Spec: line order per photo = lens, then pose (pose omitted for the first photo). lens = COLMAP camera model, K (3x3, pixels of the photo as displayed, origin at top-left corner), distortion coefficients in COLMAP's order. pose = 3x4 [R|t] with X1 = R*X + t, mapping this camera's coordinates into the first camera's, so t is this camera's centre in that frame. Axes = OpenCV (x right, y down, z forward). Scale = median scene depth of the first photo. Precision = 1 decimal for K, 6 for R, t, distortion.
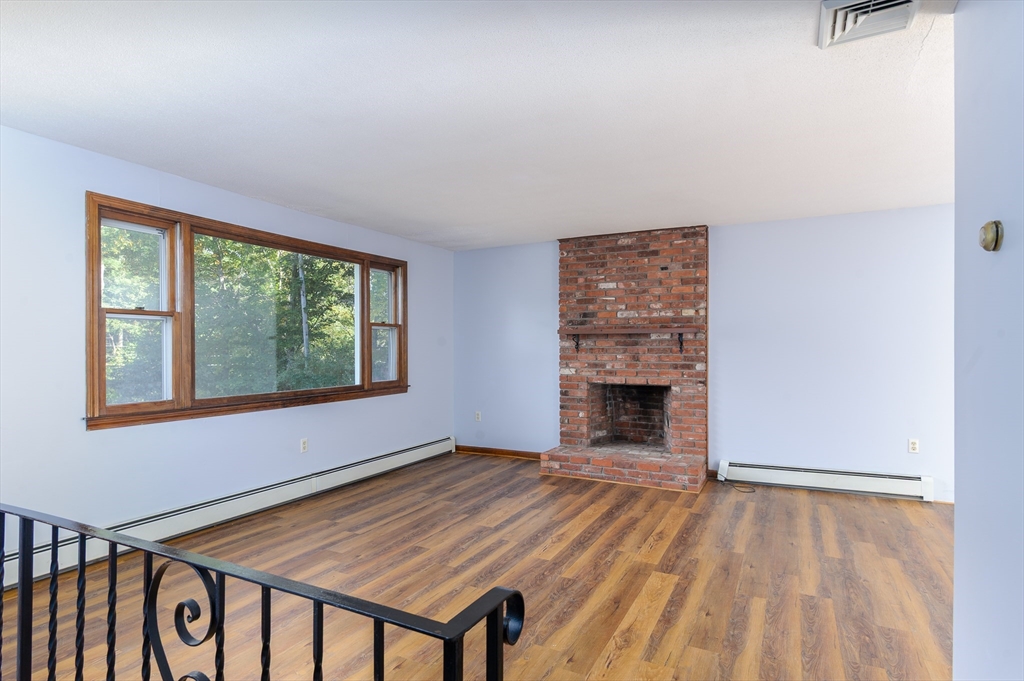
lens RADIAL K [[554.0, 0, 507.6], [0, 554.0, 351.7], [0, 0, 1]] dist [0.005787, 0.000191]
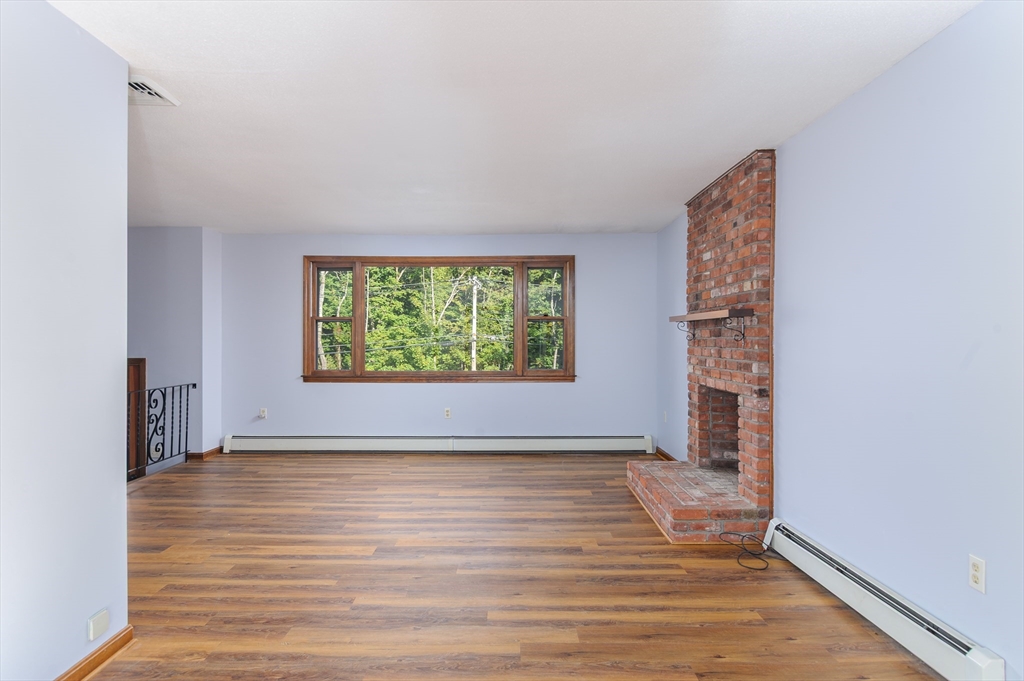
lens RADIAL K [[606.6, 0, 502.3], [0, 606.6, 345.1], [0, 0, 1]] dist [0.001564, -0.000279]
pose [[0.450035, 0.009344, -0.892962, 0.843877], [-0.008553, 0.999944, 0.006153, -0.001933], [0.892970, 0.004868, 0.450090, 0.409035]]
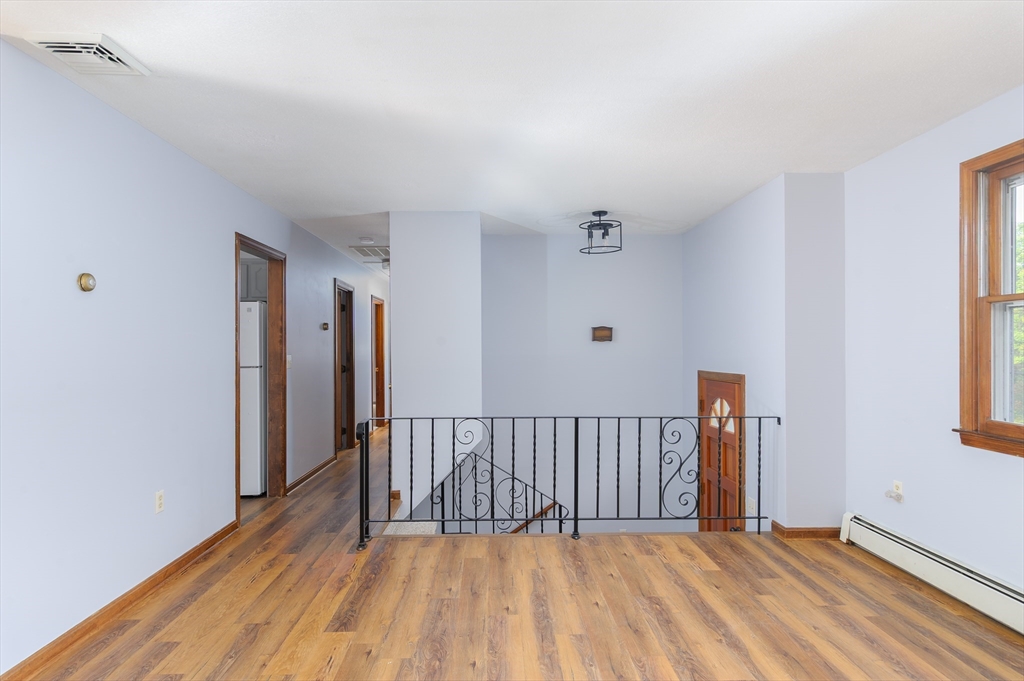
lens RADIAL K [[549.4, 0, 504.7], [0, 549.4, 337.5], [0, 0, 1]] dist [0.003990, 0.000602]
pose [[-0.878910, -0.008503, -0.476911, 0.162166], [0.000010, 0.999841, -0.017844, -0.003489], [0.476987, -0.015688, -0.878770, 0.858137]]
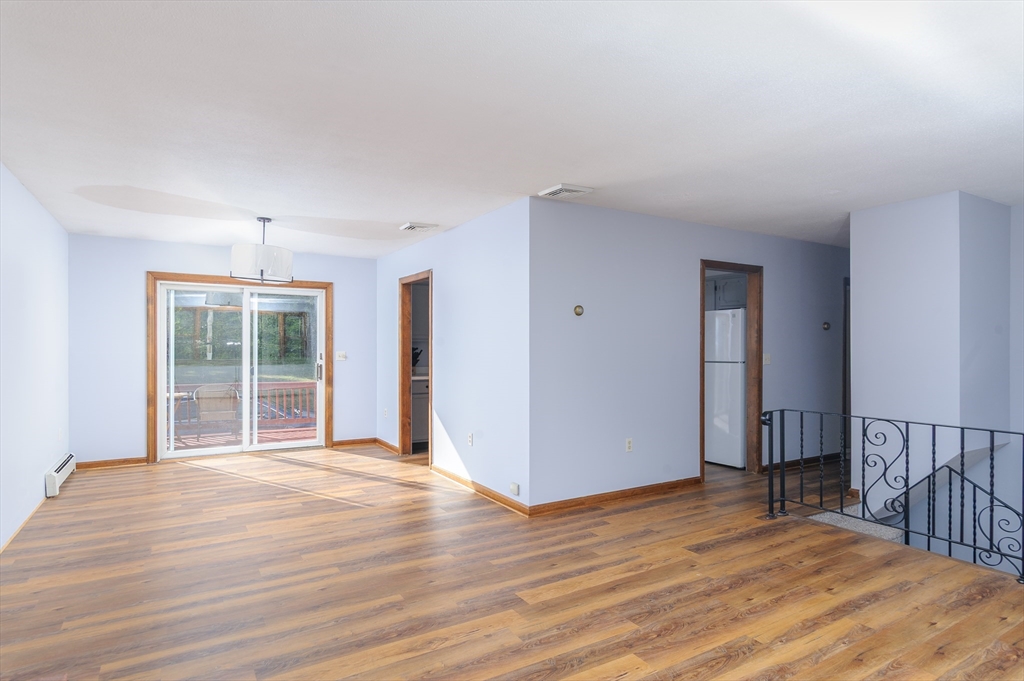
lens RADIAL K [[554.0, 0, 507.6], [0, 554.0, 351.7], [0, 0, 1]] dist [0.005787, 0.000191]
pose [[-0.851772, -0.005522, 0.523884, -0.096634], [0.002691, 0.999885, 0.014915, -0.009149], [-0.523906, 0.014113, -0.851659, 1.047201]]
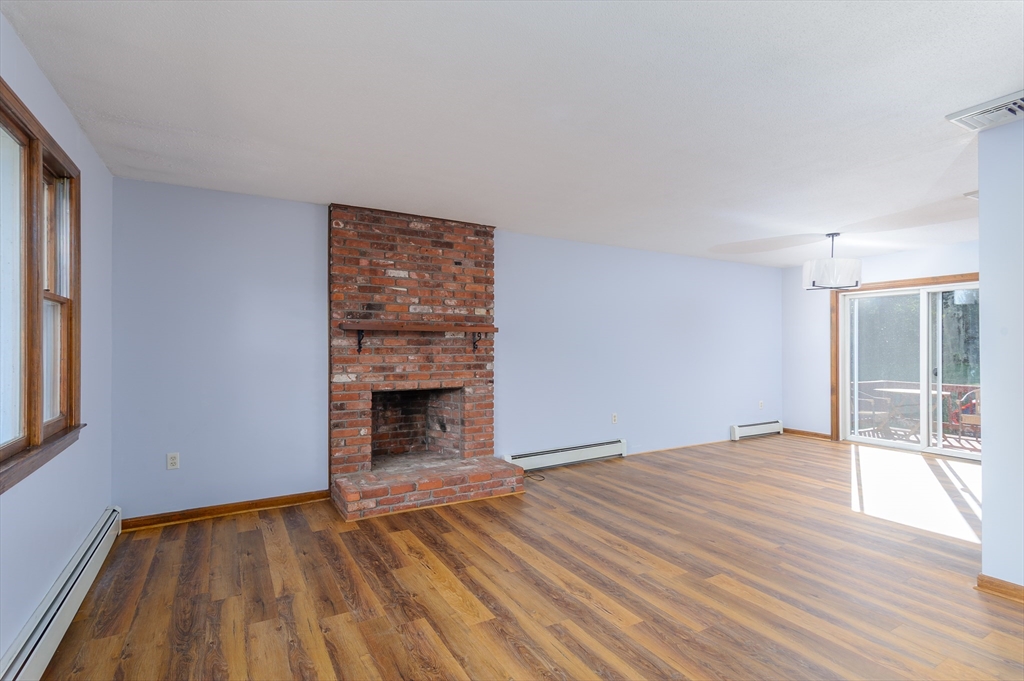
lens RADIAL K [[488.4, 0, 507.2], [0, 488.4, 345.8], [0, 0, 1]] dist [0.015854, 0.000095]
pose [[0.535333, 0.002916, 0.844636, -0.381870], [0.005906, 0.999957, -0.007195, -0.003546], [-0.844621, 0.008840, 0.535292, 0.494337]]
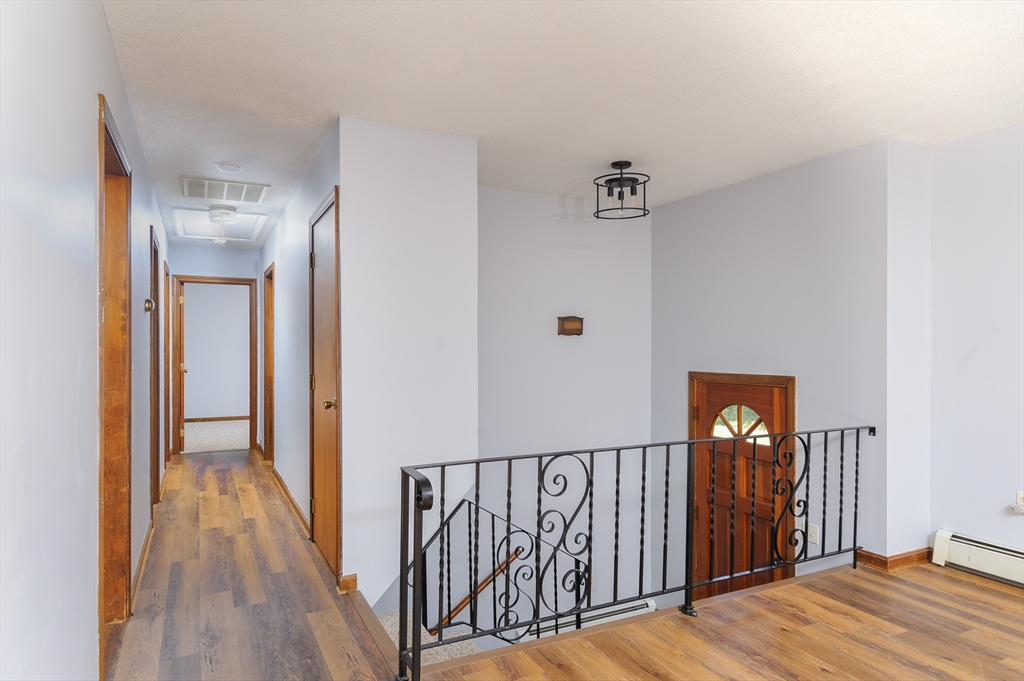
lens RADIAL K [[606.6, 0, 502.3], [0, 606.6, 345.1], [0, 0, 1]] dist [0.001564, -0.000279]
pose [[-0.592521, -0.003264, -0.805548, 0.282706], [-0.005763, 0.999983, 0.000187, -0.000276], [0.805534, 0.004753, -0.592530, 0.471939]]
